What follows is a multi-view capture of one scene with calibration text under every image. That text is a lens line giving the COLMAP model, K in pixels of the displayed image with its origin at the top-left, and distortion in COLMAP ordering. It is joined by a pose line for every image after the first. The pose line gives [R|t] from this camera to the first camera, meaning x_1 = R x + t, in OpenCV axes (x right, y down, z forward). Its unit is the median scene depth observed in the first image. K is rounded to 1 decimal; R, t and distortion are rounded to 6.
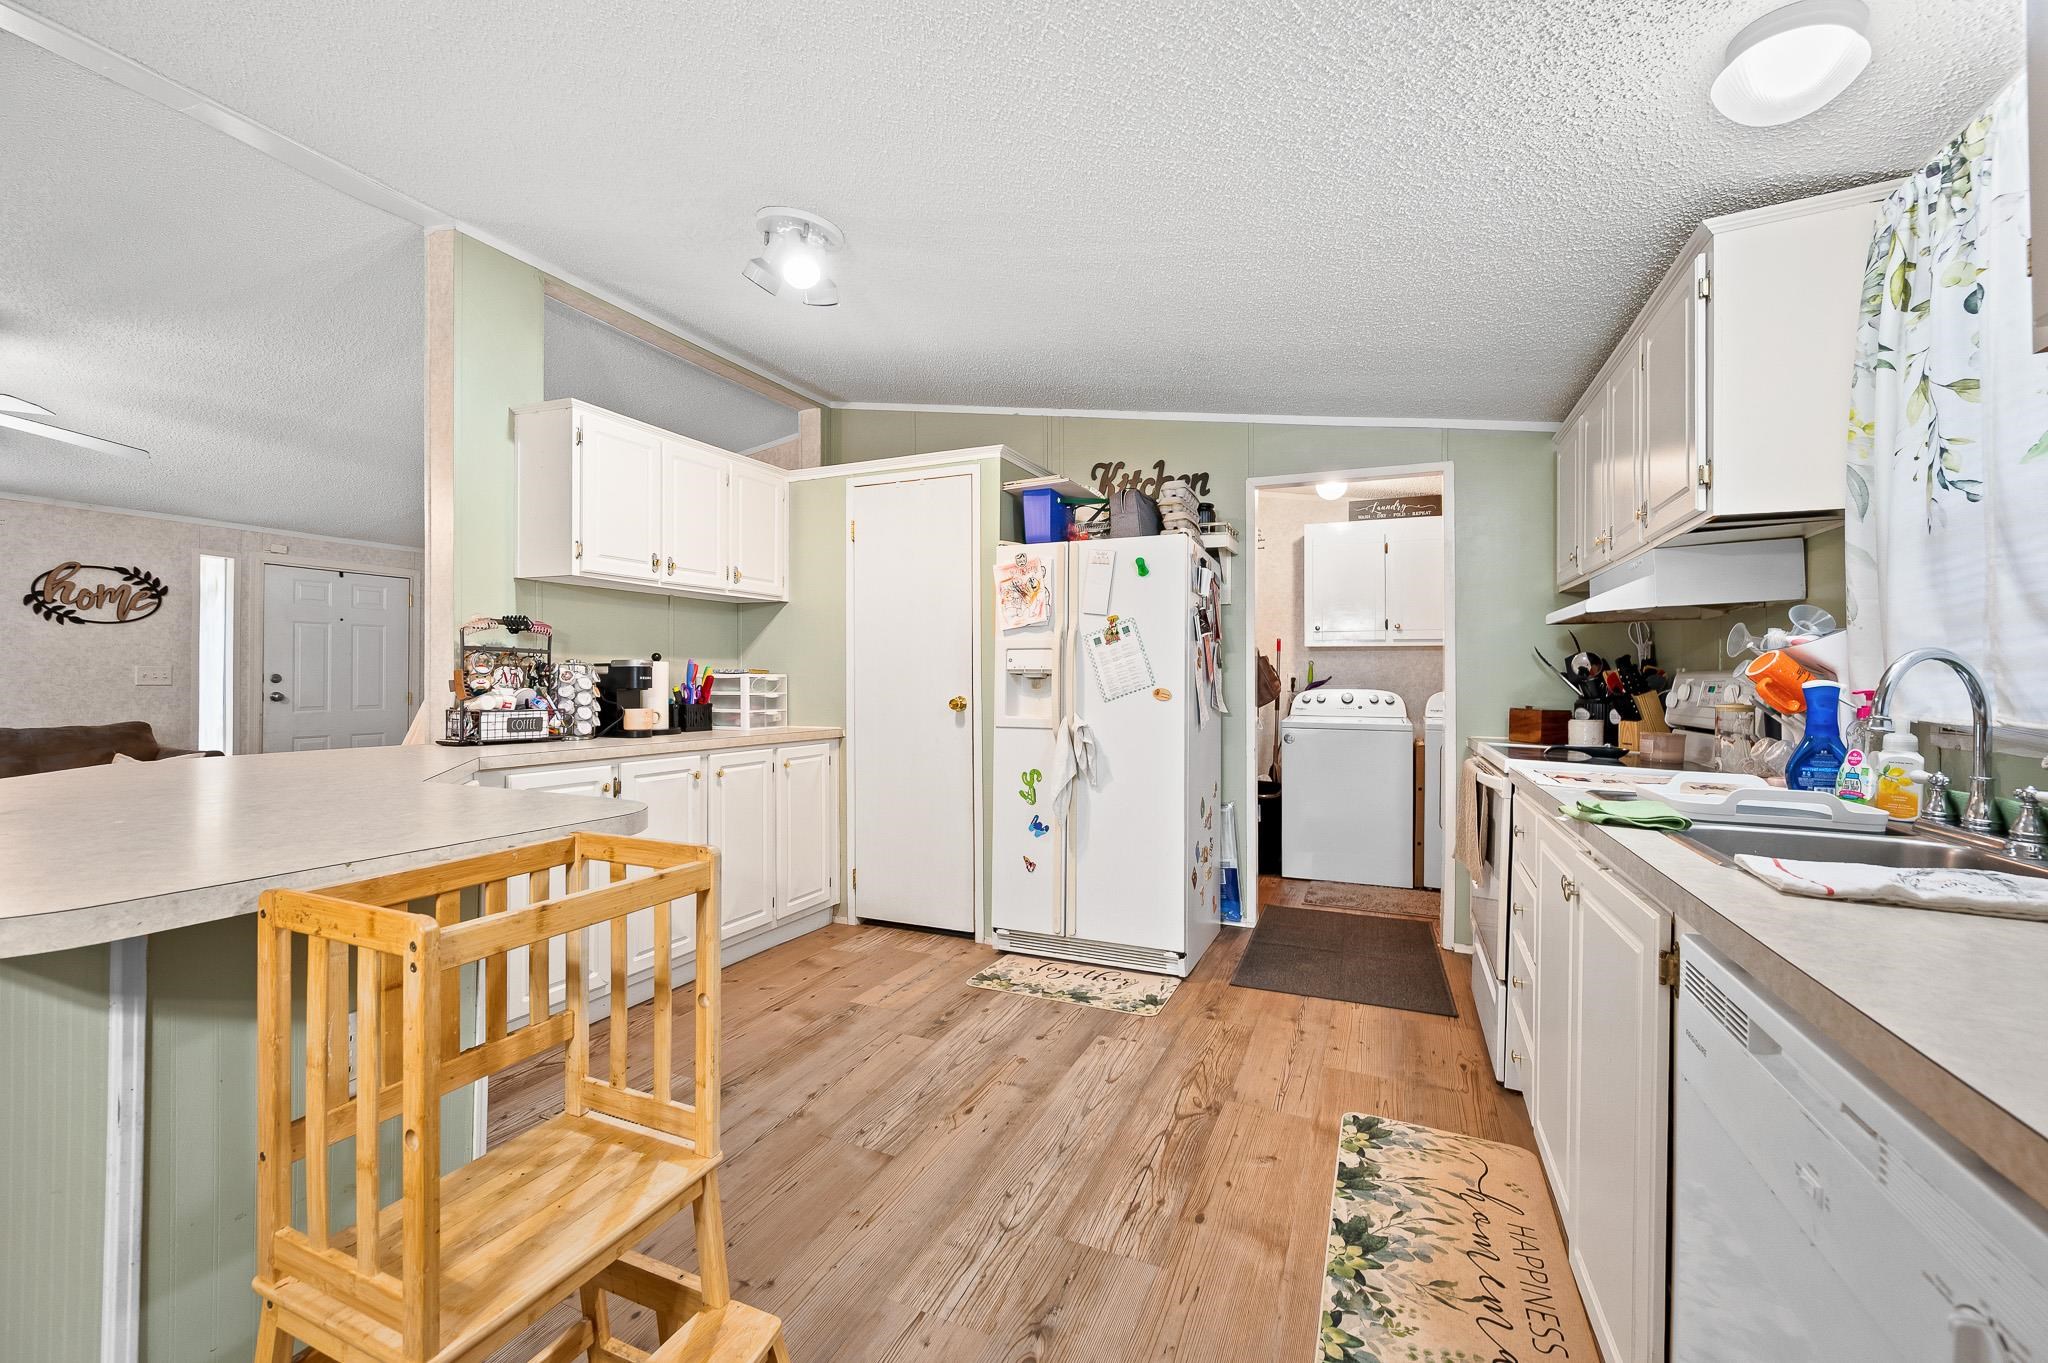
lens RADIAL K [[824.5, 0, 1020.1], [0, 824.5, 681.3], [0, 0, 1]] dist [-0.002057, -0.000552]
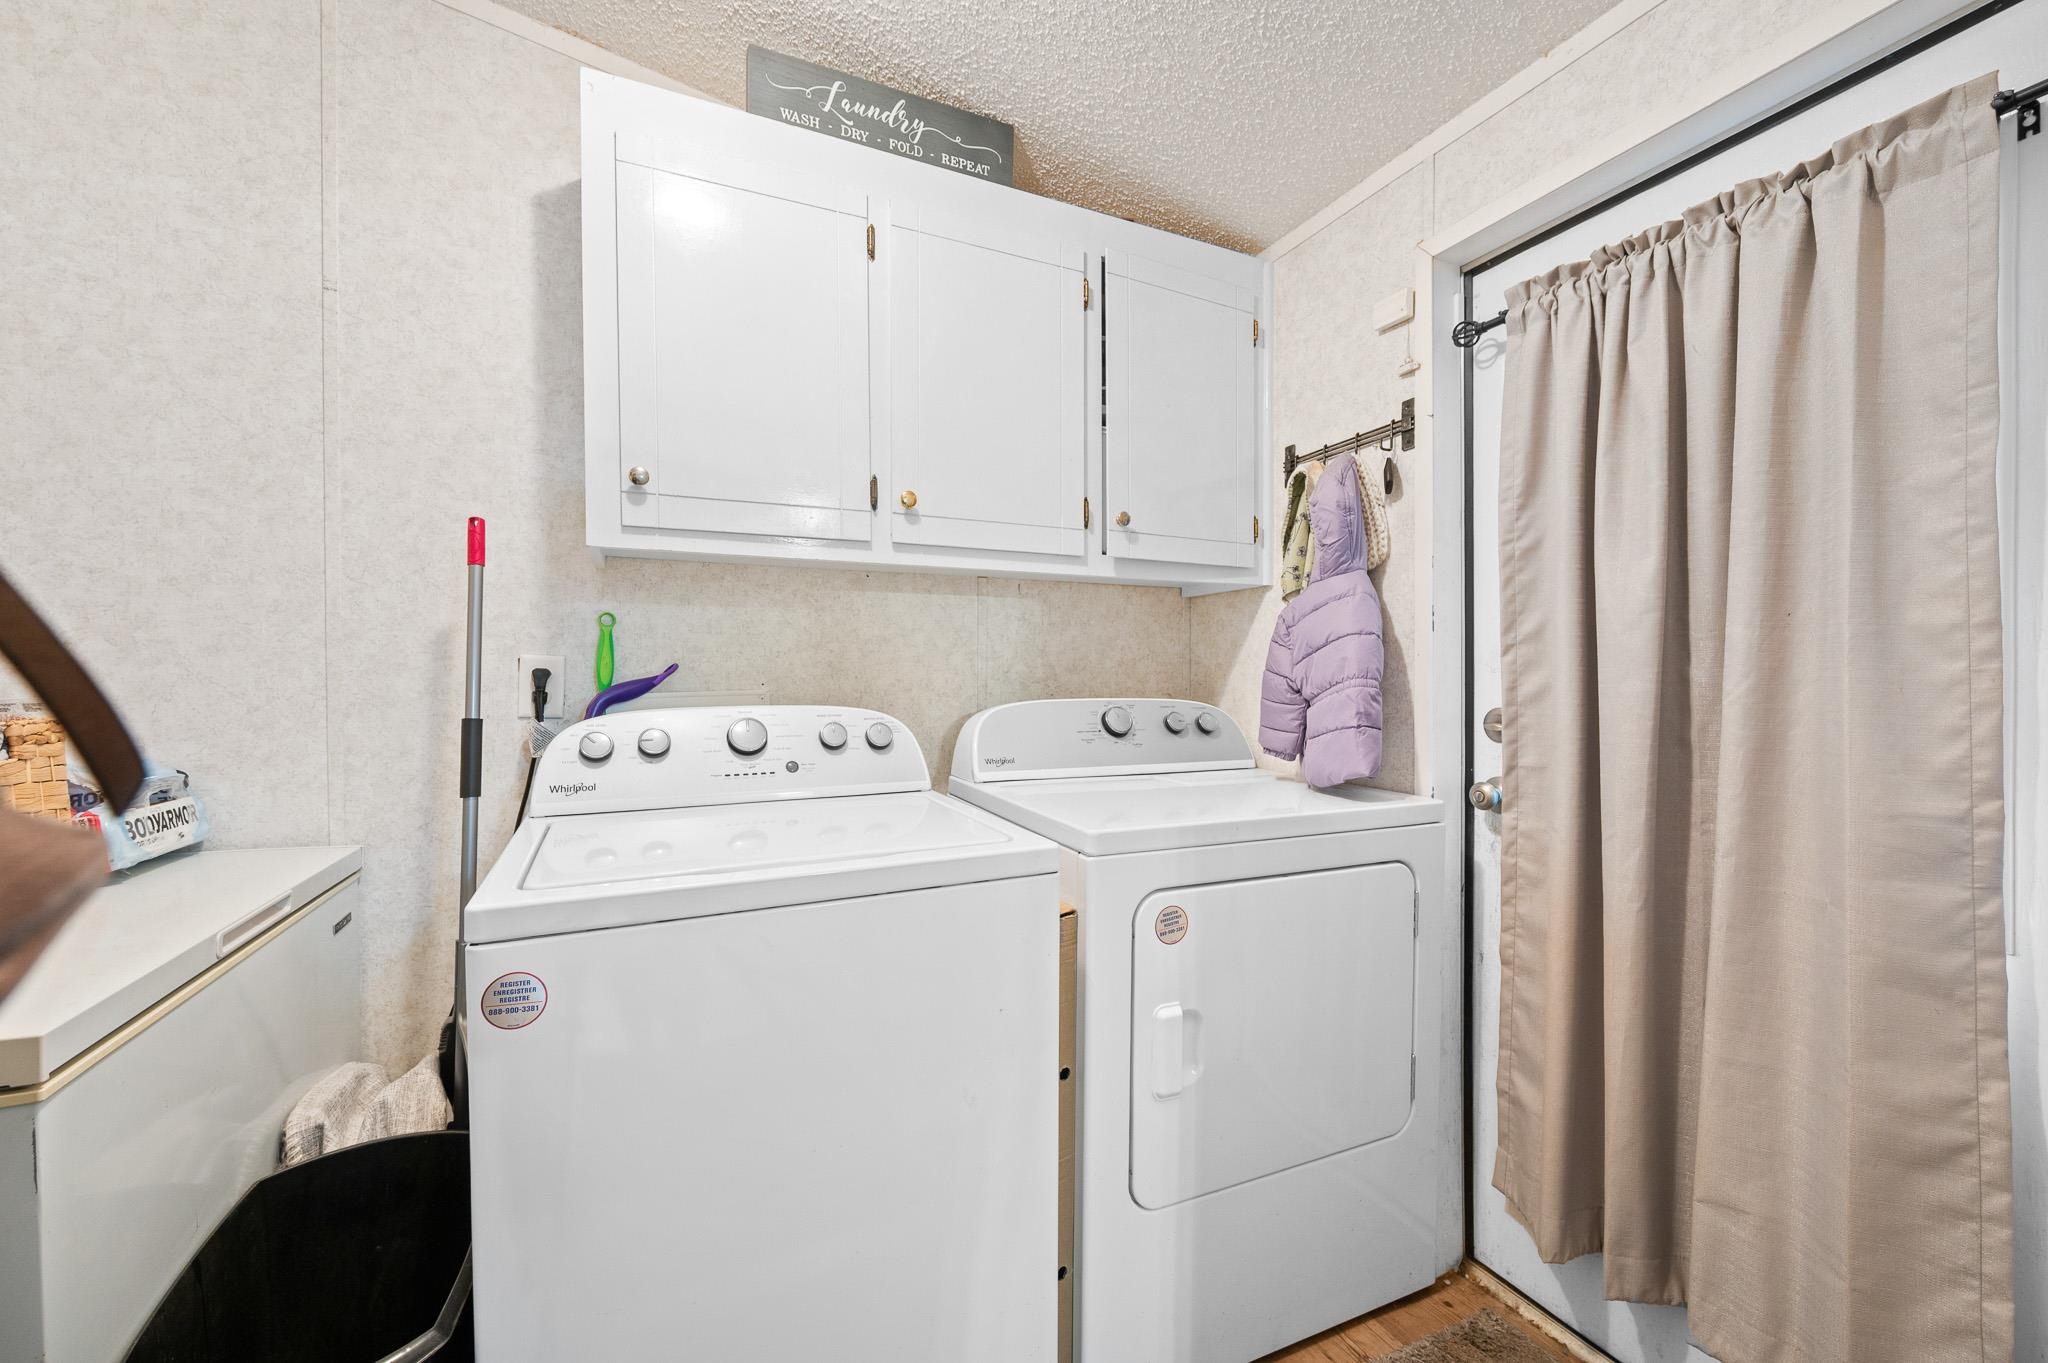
lens RADIAL K [[824.5, 0, 1020.1], [0, 824.5, 681.3], [0, 0, 1]] dist [-0.002057, -0.000552]
pose [[0.662241, -0.009969, 0.749224, 0.240949], [0.006652, 0.999950, 0.007425, -0.000670], [-0.749261, 0.000067, 0.662275, 0.726790]]
